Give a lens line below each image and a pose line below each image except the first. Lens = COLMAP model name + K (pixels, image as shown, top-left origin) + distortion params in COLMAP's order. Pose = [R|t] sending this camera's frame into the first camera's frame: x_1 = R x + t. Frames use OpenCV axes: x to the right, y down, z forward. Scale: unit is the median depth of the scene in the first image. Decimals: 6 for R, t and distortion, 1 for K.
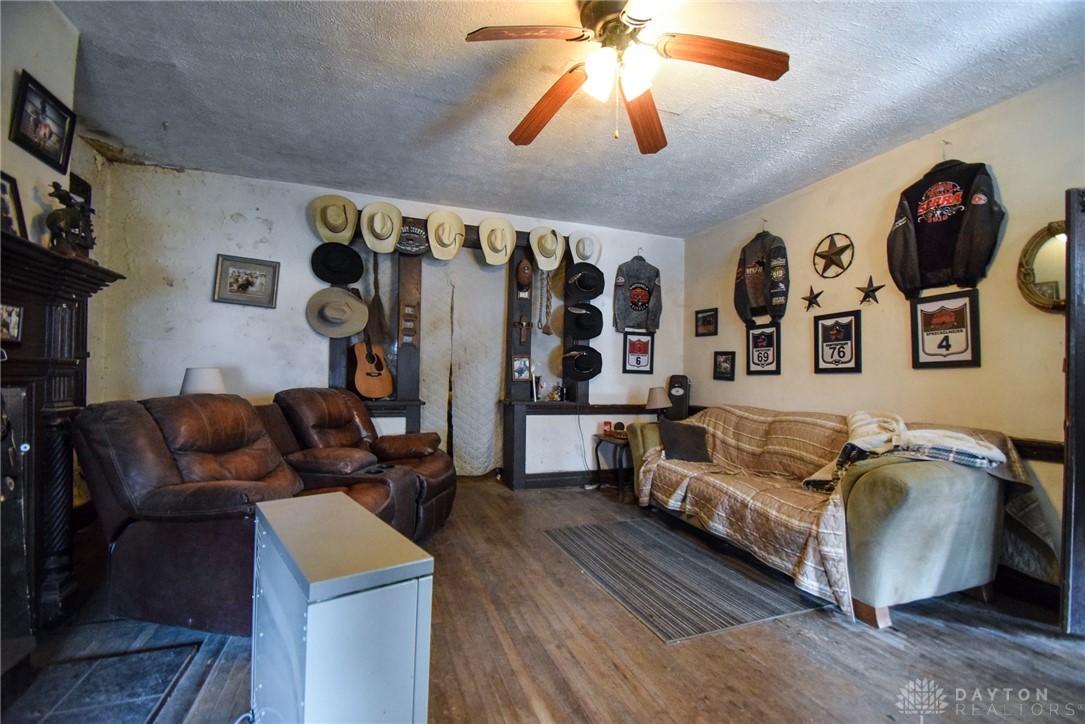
lens RADIAL K [[479.6, 0, 544.4], [0, 479.6, 375.6], [0, 0, 1]] dist [-0.000293, -0.000725]
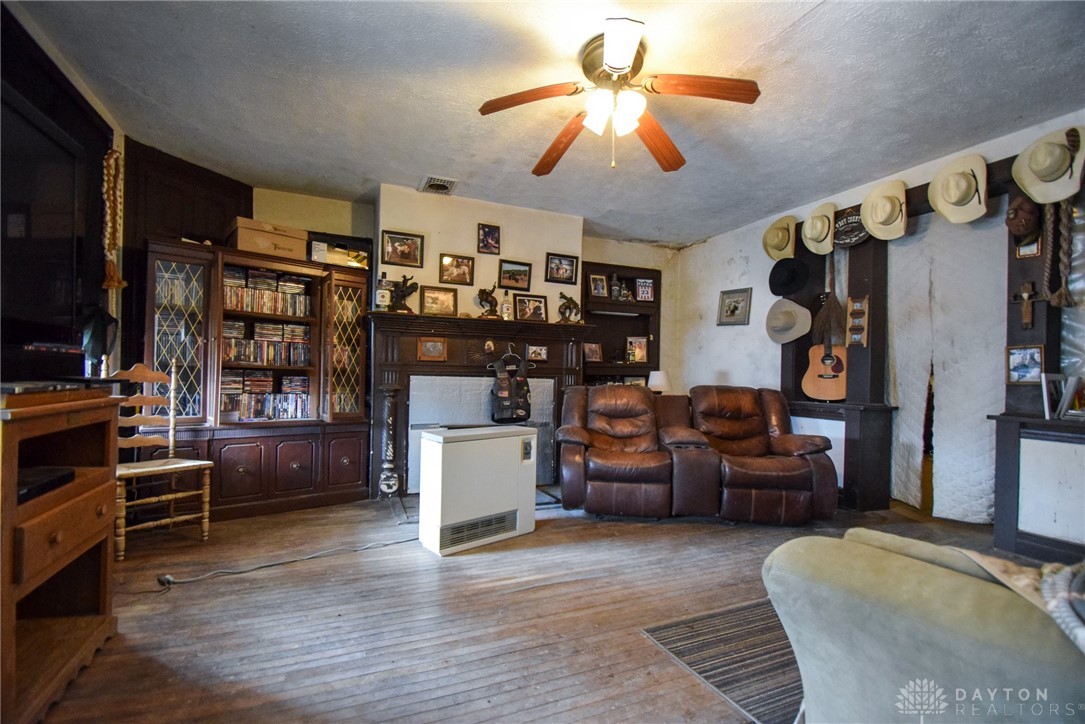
lens RADIAL K [[479.6, 0, 544.4], [0, 479.6, 375.6], [0, 0, 1]] dist [-0.000293, -0.000725]
pose [[0.066026, -0.015239, -0.997702, 0.676884], [-0.016275, 0.999734, -0.016347, 0.024348], [0.997685, 0.017317, 0.065761, 0.392328]]
